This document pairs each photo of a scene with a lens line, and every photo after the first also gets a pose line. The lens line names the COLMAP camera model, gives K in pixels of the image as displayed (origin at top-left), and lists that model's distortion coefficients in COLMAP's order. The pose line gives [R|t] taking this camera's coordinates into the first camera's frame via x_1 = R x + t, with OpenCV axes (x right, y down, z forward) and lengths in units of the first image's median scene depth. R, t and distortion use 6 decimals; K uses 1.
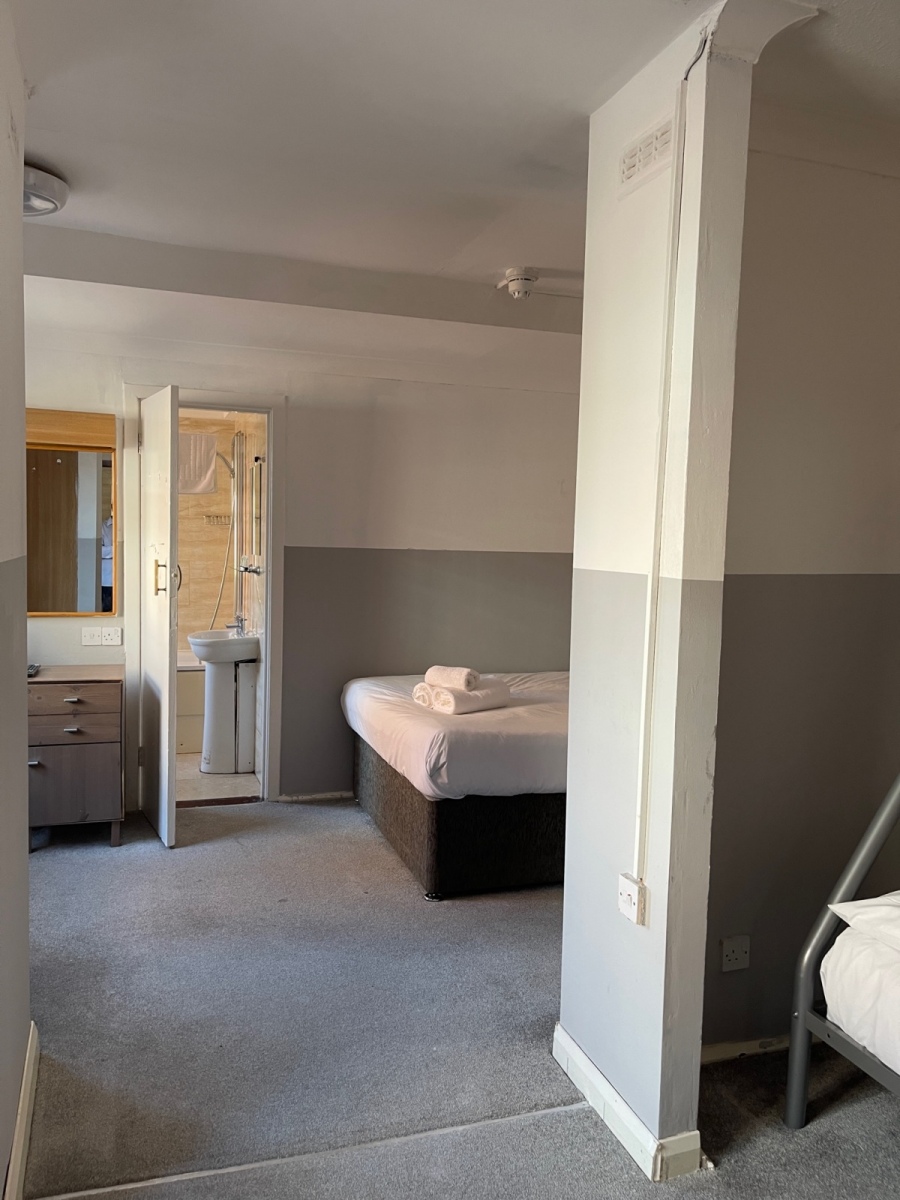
lens RADIAL K [[909.3, 0, 448.2], [0, 909.3, 602.3], [0, 0, 1]] dist [0.014873, -0.004065]
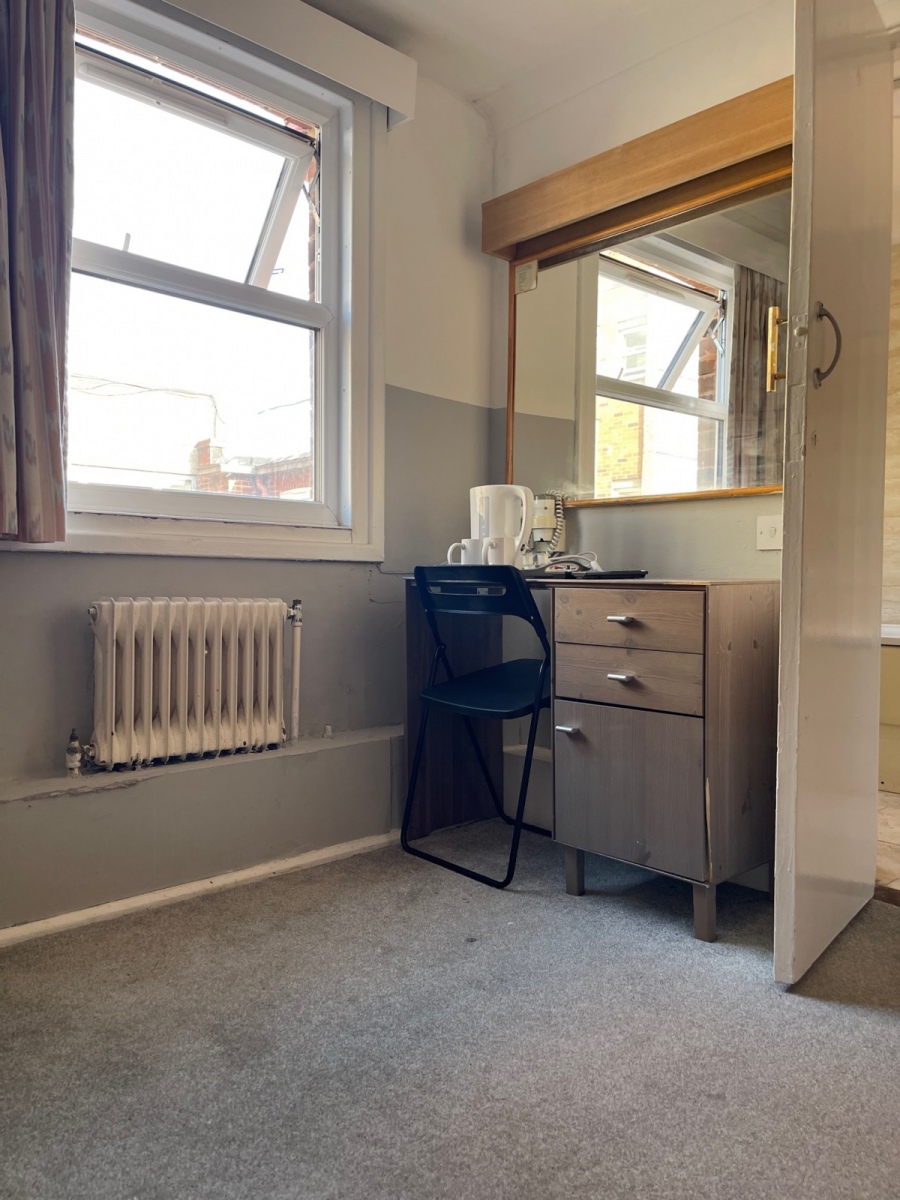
lens RADIAL K [[909.3, 0, 449.4], [0, 909.3, 599.9], [0, 0, 1]] dist [0.014873, -0.004065]
pose [[0.405388, 0.001624, -0.914143, 0.018243], [-0.065158, 0.997506, -0.027123, 0.114527], [0.911820, 0.070559, 0.404482, 0.689713]]
